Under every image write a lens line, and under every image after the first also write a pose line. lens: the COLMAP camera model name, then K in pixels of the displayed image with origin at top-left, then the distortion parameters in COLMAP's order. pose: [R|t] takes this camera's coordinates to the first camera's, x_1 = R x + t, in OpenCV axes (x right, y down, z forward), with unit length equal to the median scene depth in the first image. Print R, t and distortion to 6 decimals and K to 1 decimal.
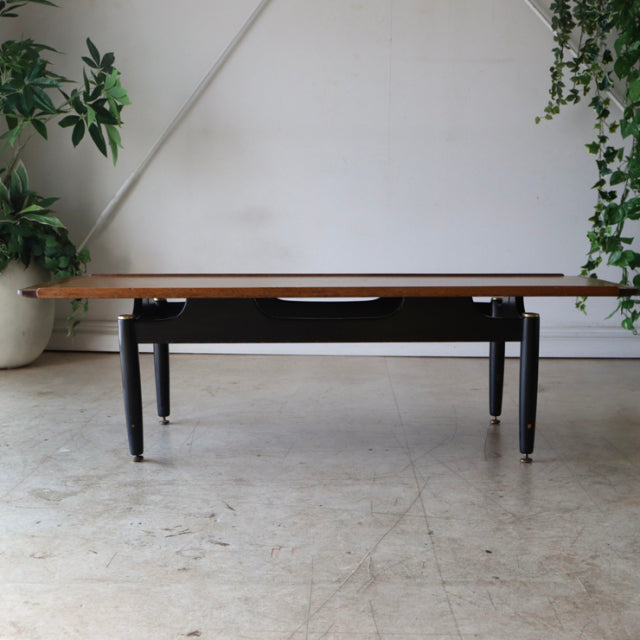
lens RADIAL K [[872.3, 0, 320.0], [0, 872.3, 320.0], [0, 0, 1]] dist [-0.050286, 0.003265]
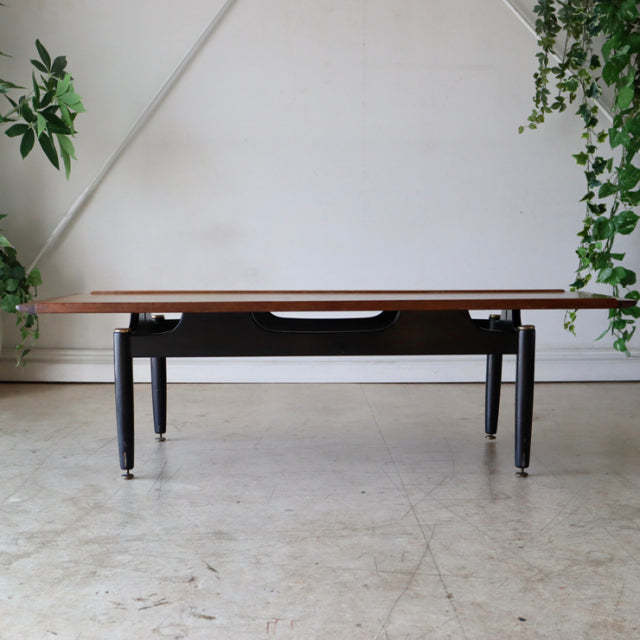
lens RADIAL K [[883.7, 0, 312.7], [0, 883.7, 322.6], [0, 0, 1]] dist [-0.076858, 0.117086]
pose [[0.998911, -0.011367, 0.045246, -0.033476], [0.012329, 0.999703, -0.021038, -0.006229], [-0.044993, 0.021572, 0.998754, 0.104050]]
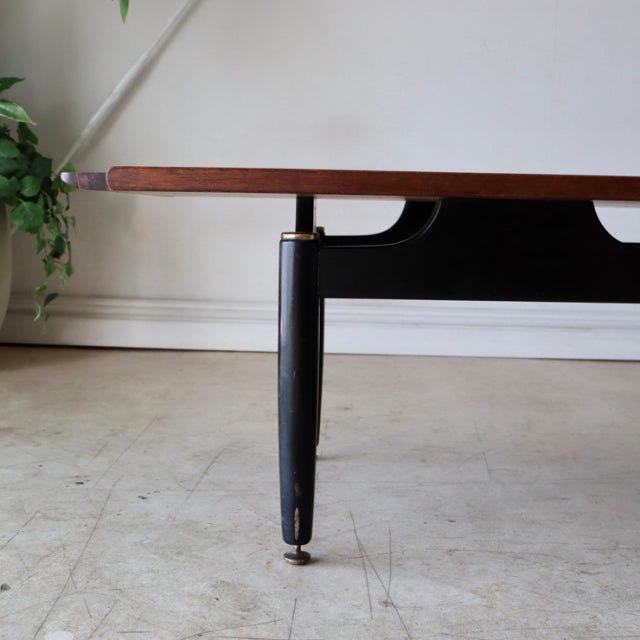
lens RADIAL K [[872.3, 0, 320.0], [0, 872.3, 320.0], [0, 0, 1]] dist [-0.050286, 0.003265]
pose [[0.998144, 0.011830, 0.059733, -0.216780], [-0.012459, 0.999871, 0.010164, 0.016051], [-0.059605, -0.010889, 0.998163, 0.661754]]
